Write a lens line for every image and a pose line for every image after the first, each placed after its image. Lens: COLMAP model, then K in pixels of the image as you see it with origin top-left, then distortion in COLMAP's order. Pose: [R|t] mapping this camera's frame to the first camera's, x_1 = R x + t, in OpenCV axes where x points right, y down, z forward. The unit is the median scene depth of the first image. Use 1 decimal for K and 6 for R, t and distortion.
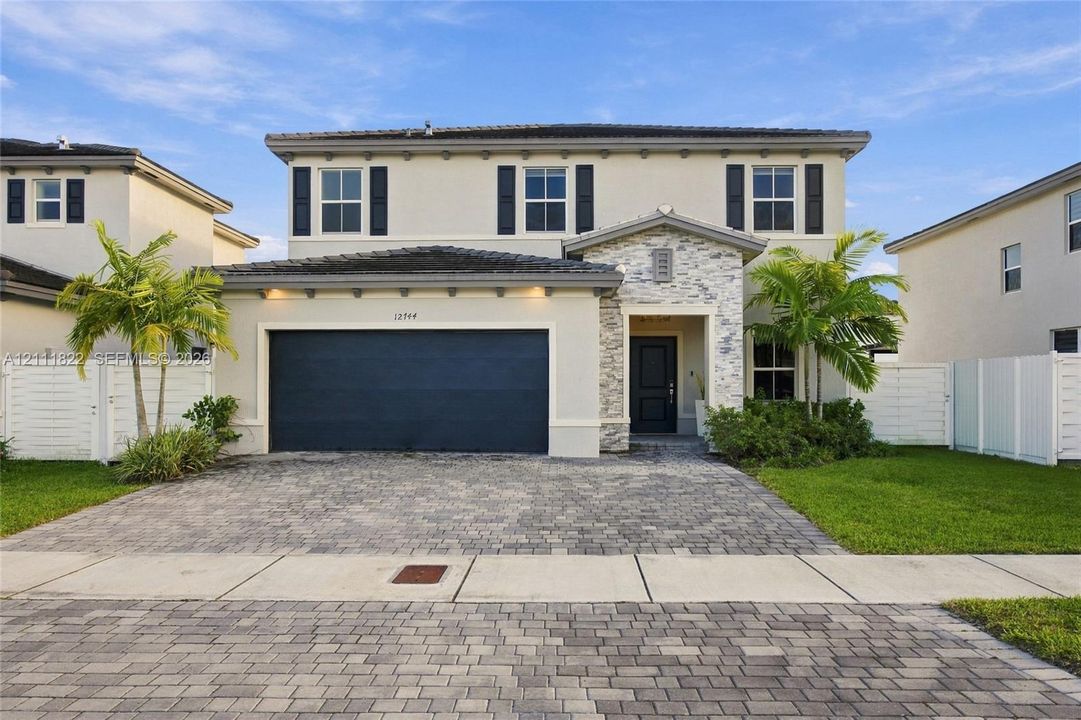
lens RADIAL K [[806.9, 0, 540.7], [0, 806.9, 361.5], [0, 0, 1]] dist [-0.021592, 0.008348]
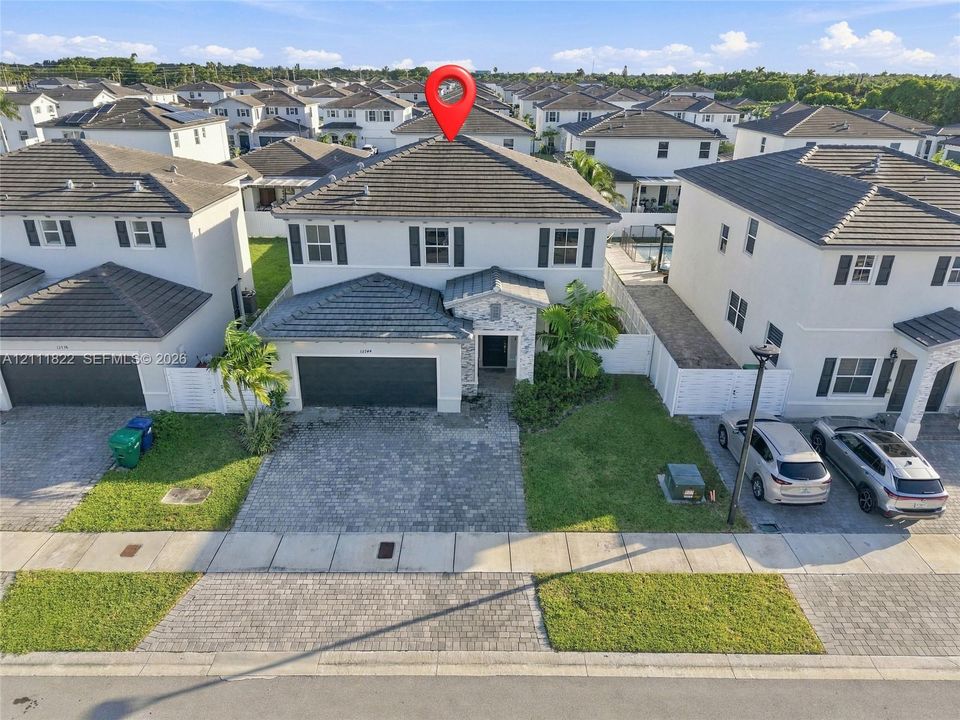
lens RADIAL K [[648.5, 0, 479.2], [0, 648.5, 363.5], [0, 0, 1]] dist [0.007139, -0.005909]
pose [[0.999474, -0.001193, 0.032416, 0.052837], [-0.012641, 0.905999, 0.423091, -0.574351], [-0.029873, -0.423278, 0.905507, -0.396998]]
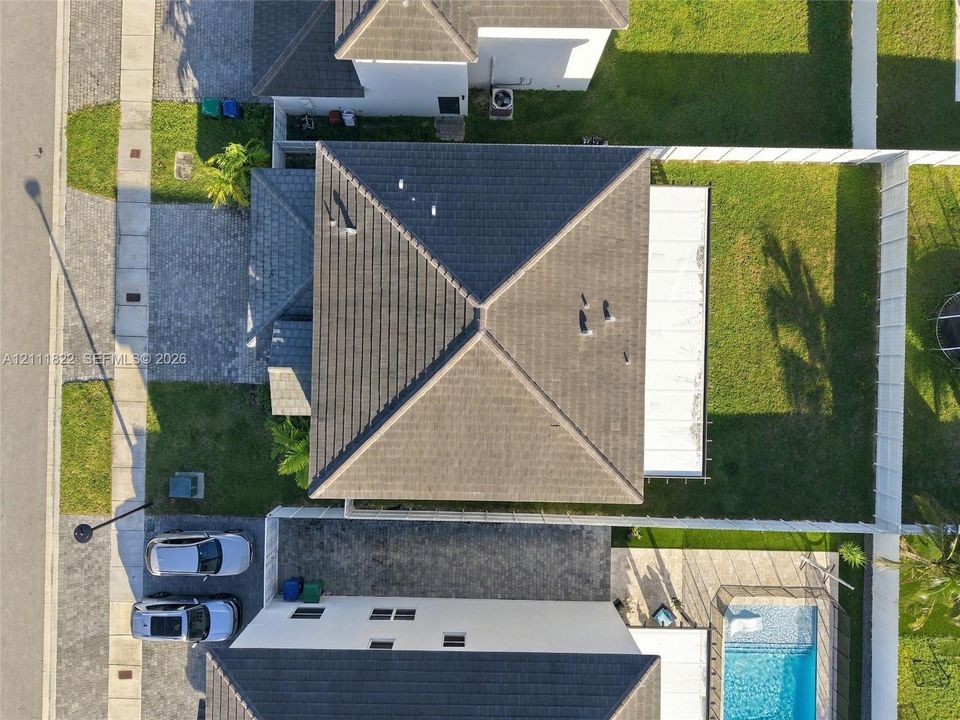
lens RADIAL K [[648.5, 0, 476.9], [0, 648.5, 359.7], [0, 0, 1]] dist [0.007139, -0.005909]
pose [[0.004559, 0.999990, -0.000052, 0.113079], [0.016800, -0.000025, 0.999859, -1.607637], [0.999848, -0.004560, -0.016800, 1.313763]]
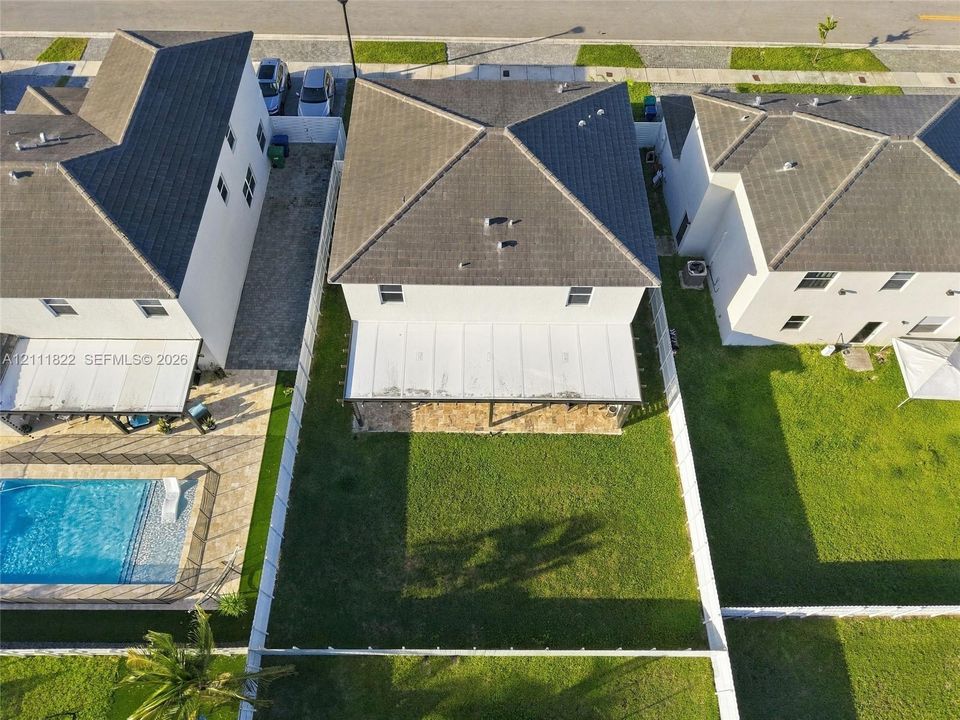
lens RADIAL K [[648.5, 0, 479.4], [0, 648.5, 357.1], [0, 0, 1]] dist [0.007139, -0.005909]
pose [[-0.999576, 0.014703, -0.025125, 0.118136], [-0.013700, 0.523943, 0.851643, -1.386950], [0.025686, 0.851627, -0.523519, 2.509729]]
